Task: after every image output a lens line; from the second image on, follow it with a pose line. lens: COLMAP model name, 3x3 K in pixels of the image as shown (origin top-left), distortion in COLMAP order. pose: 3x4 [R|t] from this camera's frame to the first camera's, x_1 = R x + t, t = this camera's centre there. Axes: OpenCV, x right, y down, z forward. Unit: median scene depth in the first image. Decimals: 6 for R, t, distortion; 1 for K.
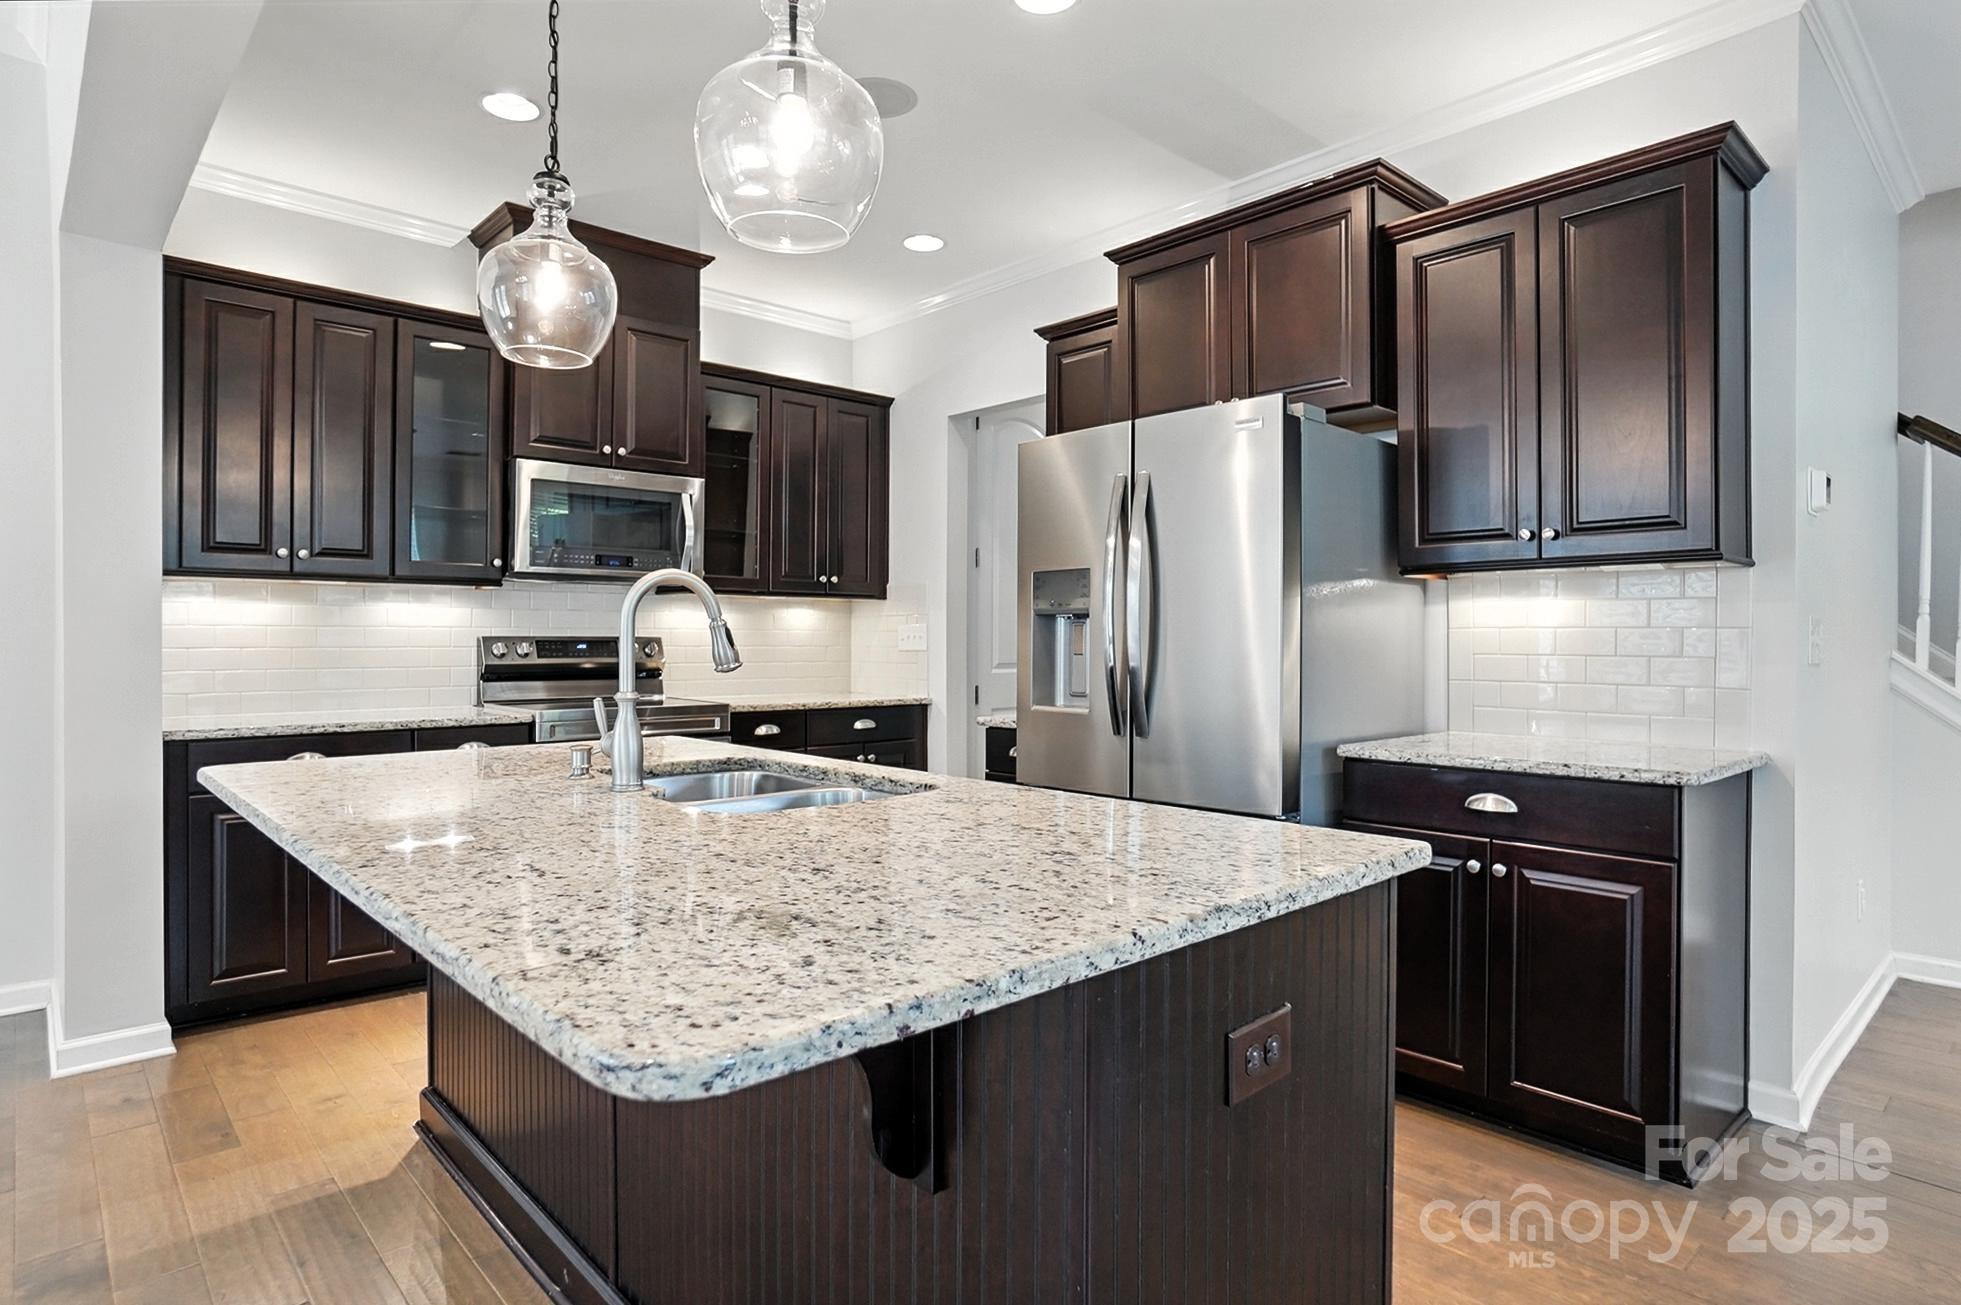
lens RADIAL K [[1037.4, 0, 990.9], [0, 1037.4, 659.2], [0, 0, 1]] dist [-0.030187, -0.002254]
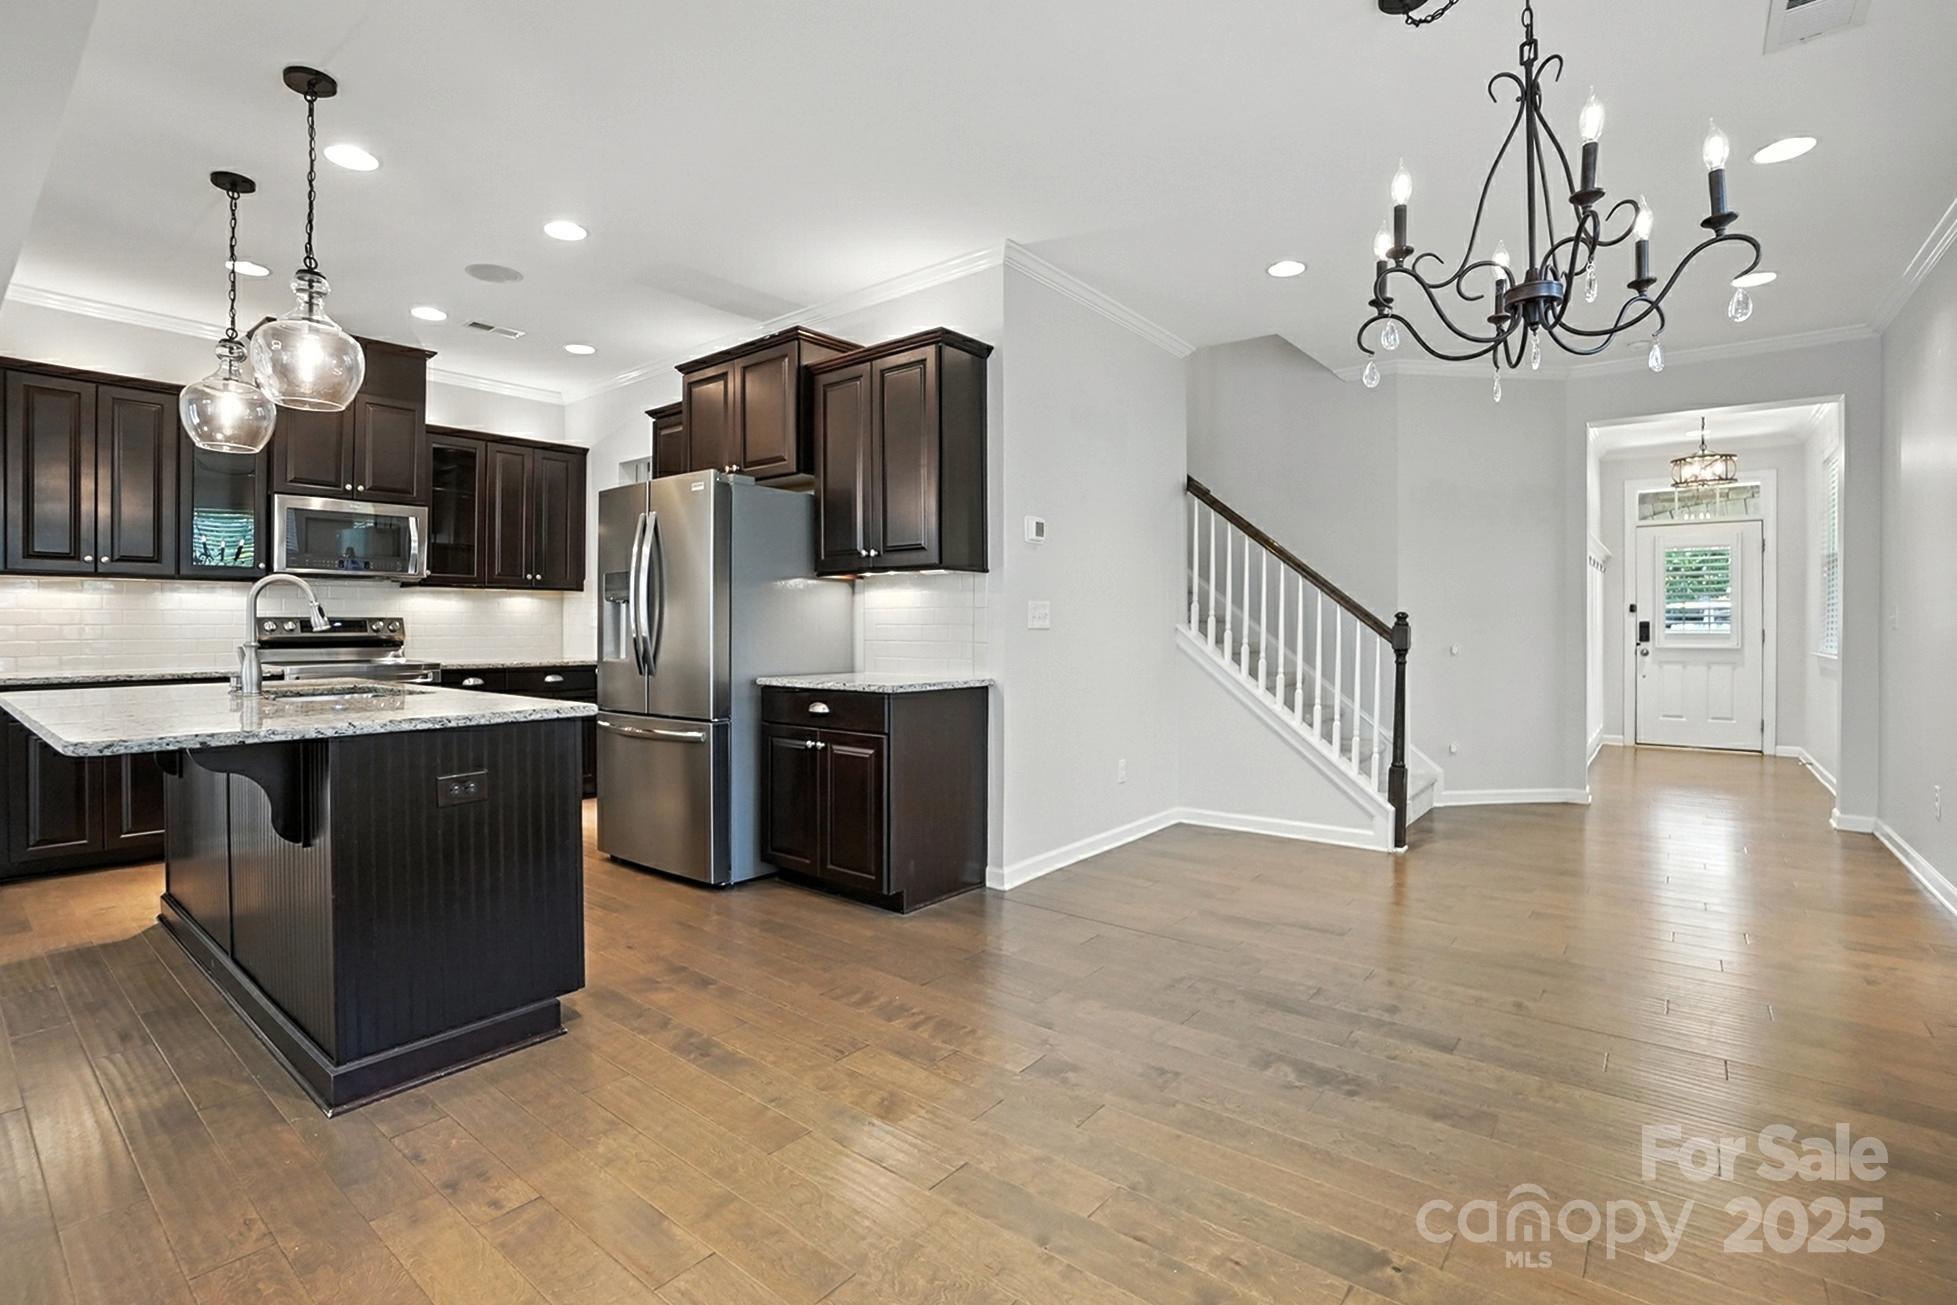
lens RADIAL K [[877.5, 0, 968.0], [0, 877.5, 644.9], [0, 0, 1]] dist [-0.038222, 0.005333]
pose [[0.990573, -0.006139, 0.136845, 0.368517], [0.005747, 0.999978, 0.003260, 0.020525], [-0.136862, -0.002443, 0.990587, -0.352177]]
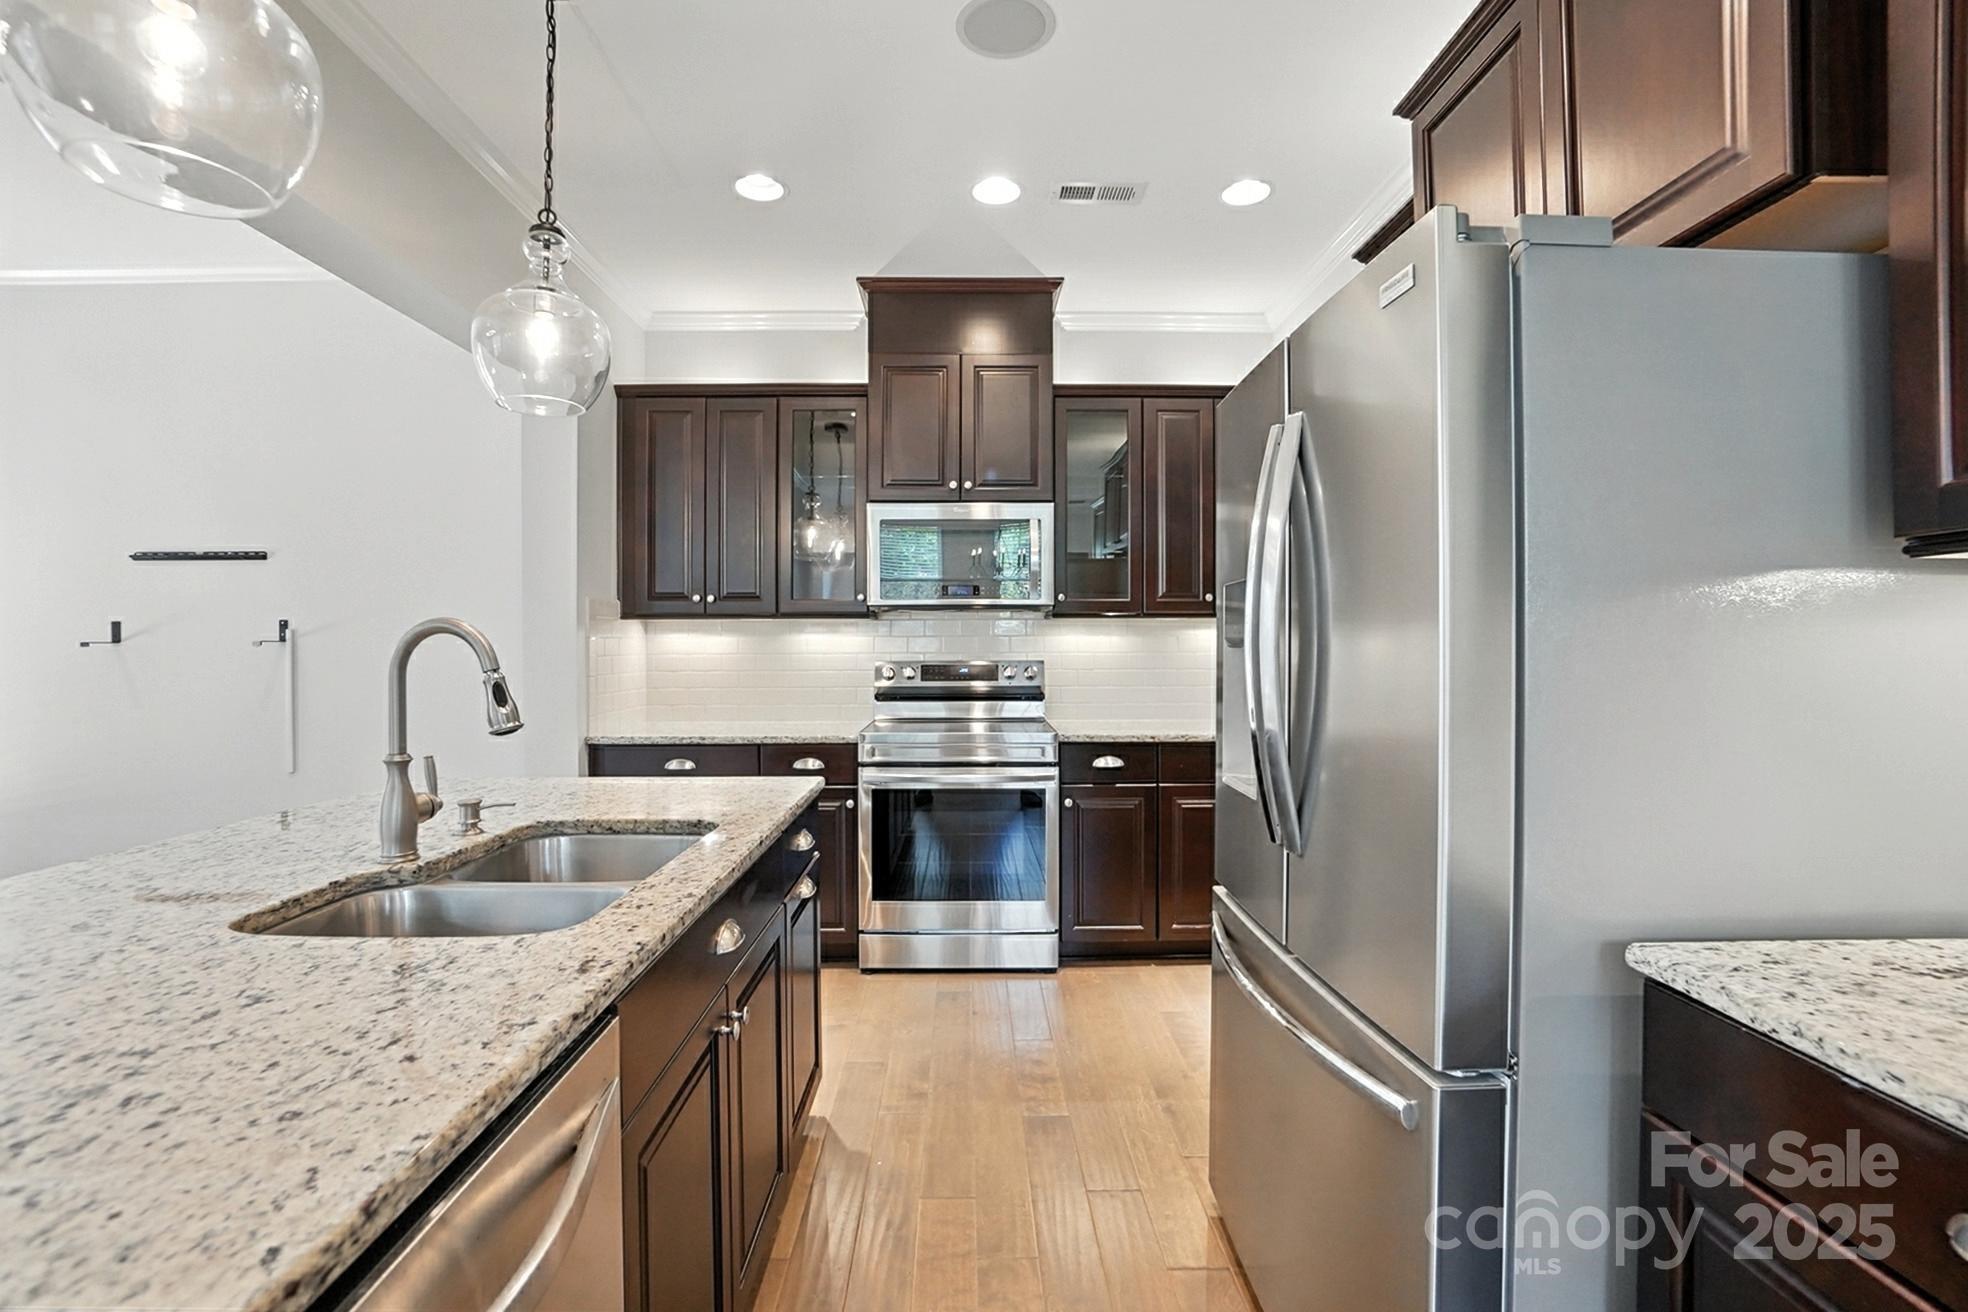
lens RADIAL K [[882.4, 0, 977.2], [0, 882.4, 651.0], [0, 0, 1]] dist [-0.038222, 0.005333]
pose [[0.744476, -0.000499, -0.667649, 0.288102], [-0.008191, 0.999918, -0.009881, -0.029536], [0.667599, 0.012825, 0.744410, 0.406095]]
